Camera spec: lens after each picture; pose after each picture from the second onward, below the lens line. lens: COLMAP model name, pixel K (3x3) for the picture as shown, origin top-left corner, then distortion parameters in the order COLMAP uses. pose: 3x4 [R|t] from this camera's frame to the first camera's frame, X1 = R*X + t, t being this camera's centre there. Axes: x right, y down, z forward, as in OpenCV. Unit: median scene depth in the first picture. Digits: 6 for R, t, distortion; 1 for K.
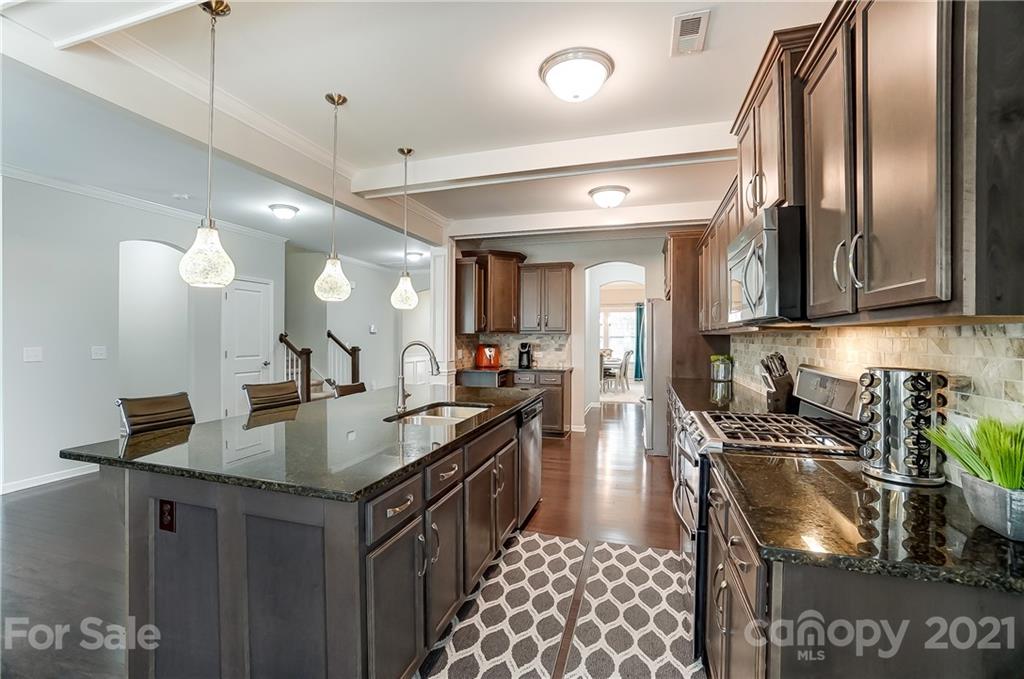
lens RADIAL K [[443.9, 0, 506.3], [0, 443.9, 340.2], [0, 0, 1]] dist [-0.024631, 0.000331]
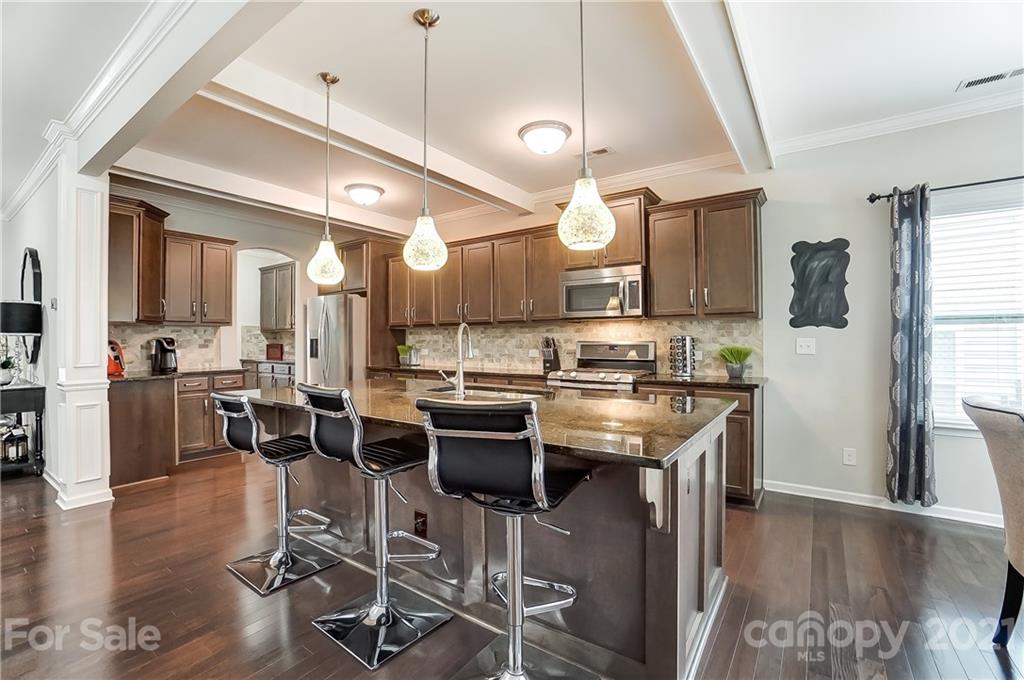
lens RADIAL K [[443.9, 0, 506.3], [0, 443.9, 340.7], [0, 0, 1]] dist [-0.024631, 0.000331]
pose [[0.312053, -0.013738, 0.949965, -0.624138], [0.012780, 0.999866, 0.010261, 0.014843], [-0.949979, 0.008939, 0.312187, 0.351091]]
